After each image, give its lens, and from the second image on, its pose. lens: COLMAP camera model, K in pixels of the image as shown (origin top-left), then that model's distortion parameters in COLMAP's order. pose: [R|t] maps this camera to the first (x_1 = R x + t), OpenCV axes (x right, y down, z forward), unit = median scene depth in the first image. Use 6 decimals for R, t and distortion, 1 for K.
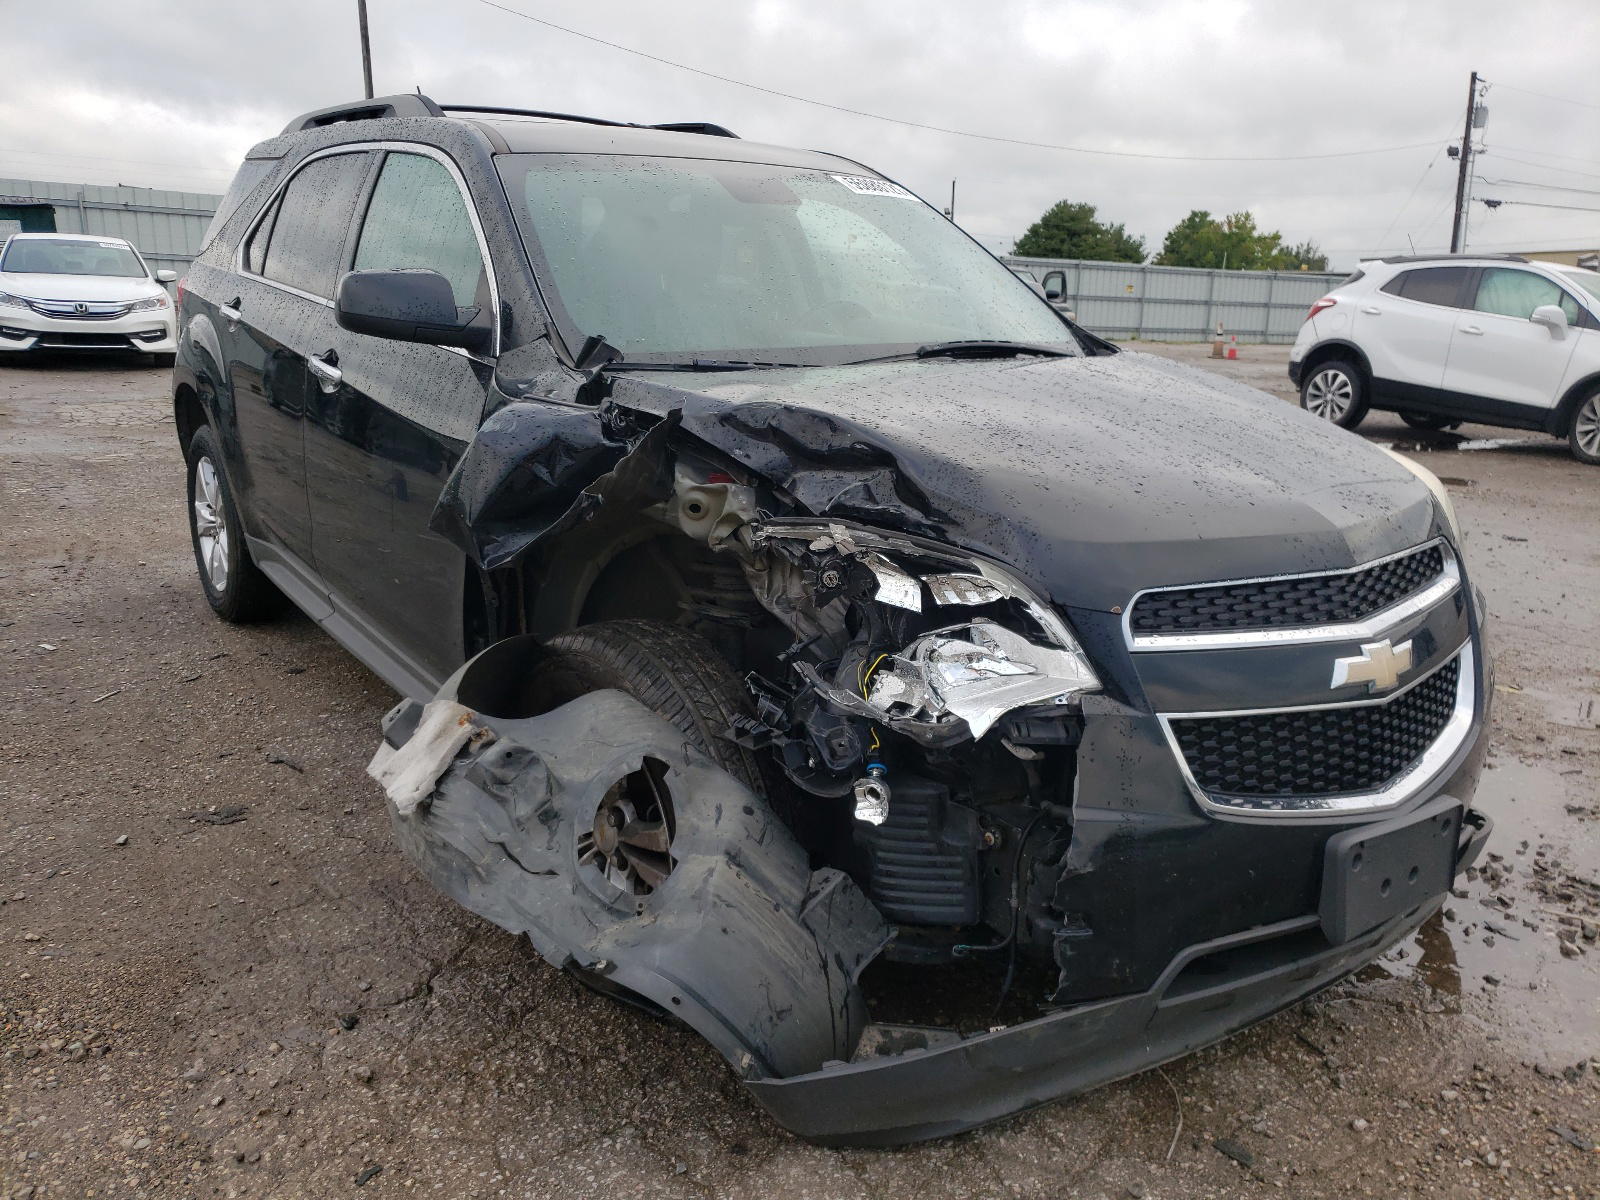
lens RADIAL K [[1291.1, 0, 800.0], [0, 1291.1, 600.0], [0, 0, 1]] dist [-0.002192, 0.045715]
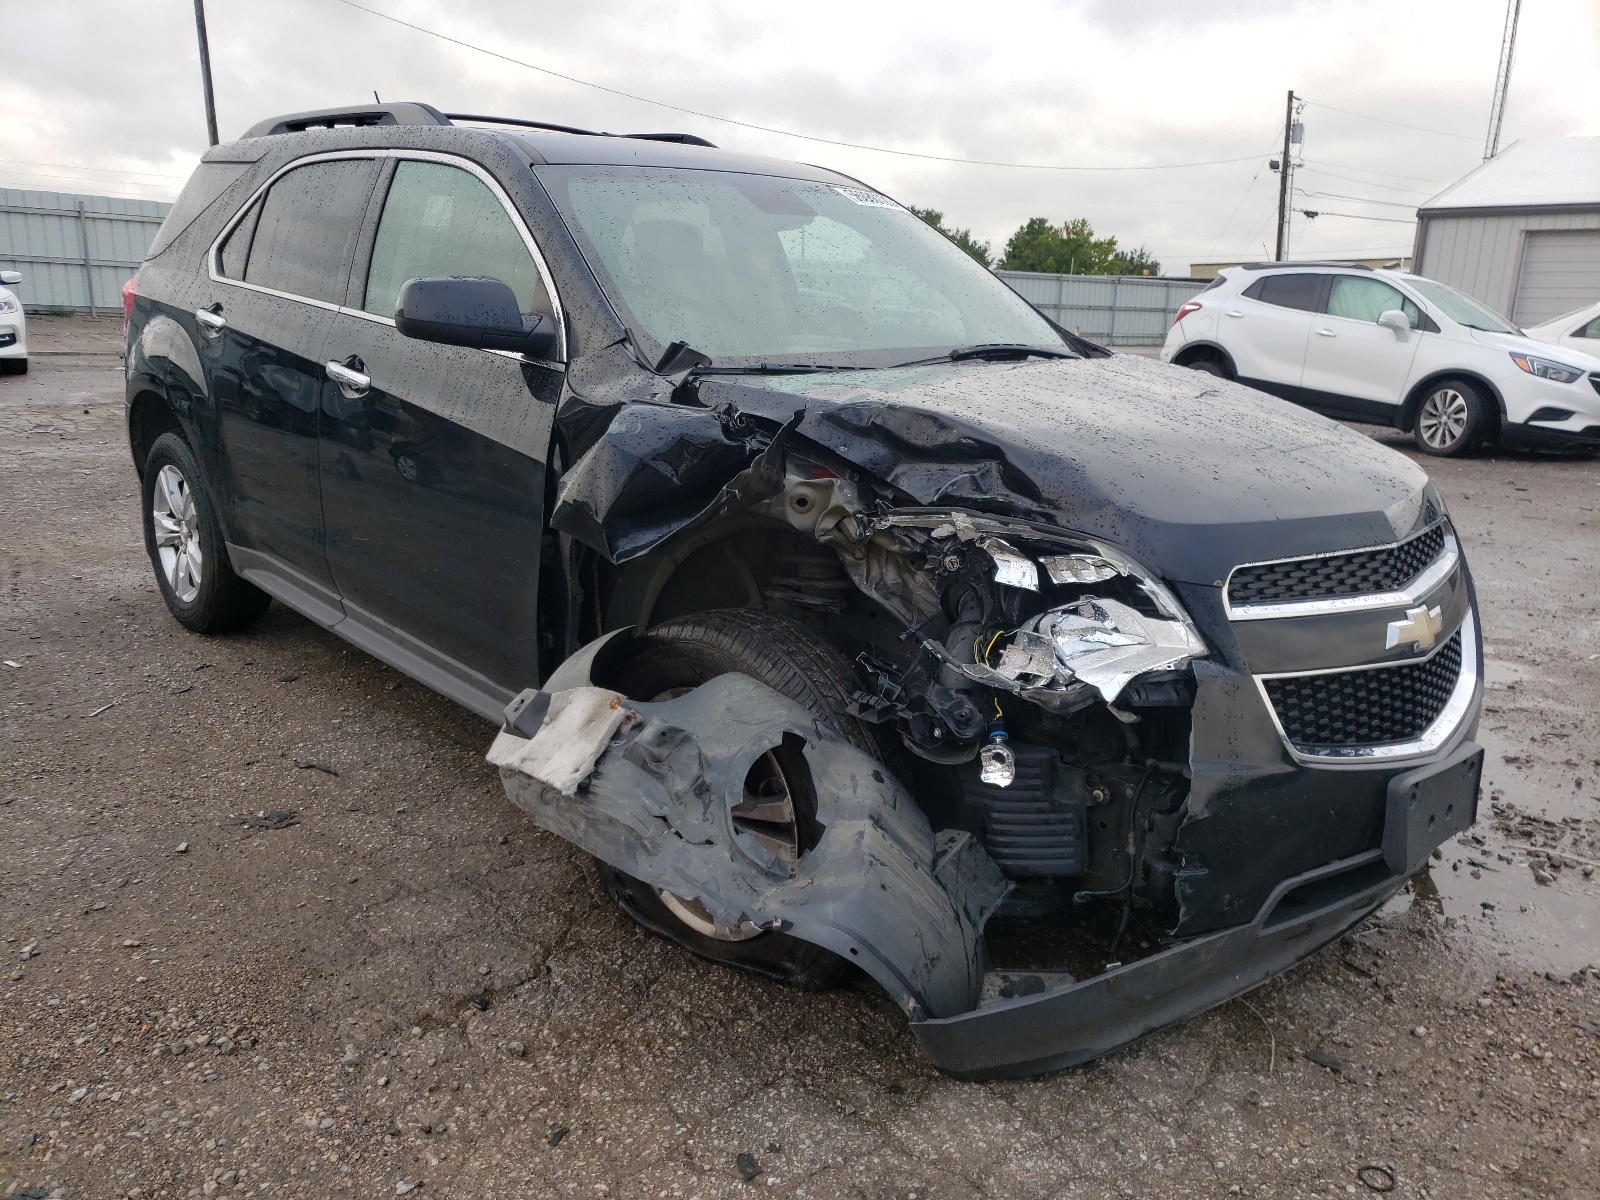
lens RADIAL K [[1291.1, 0, 800.0], [0, 1291.1, 600.0], [0, 0, 1]] dist [-0.002192, 0.045715]
pose [[0.992654, -0.027253, 0.117875, -0.224121], [0.027541, 0.999620, -0.000818, 0.011642], [-0.117808, 0.004058, 0.993028, -0.064872]]
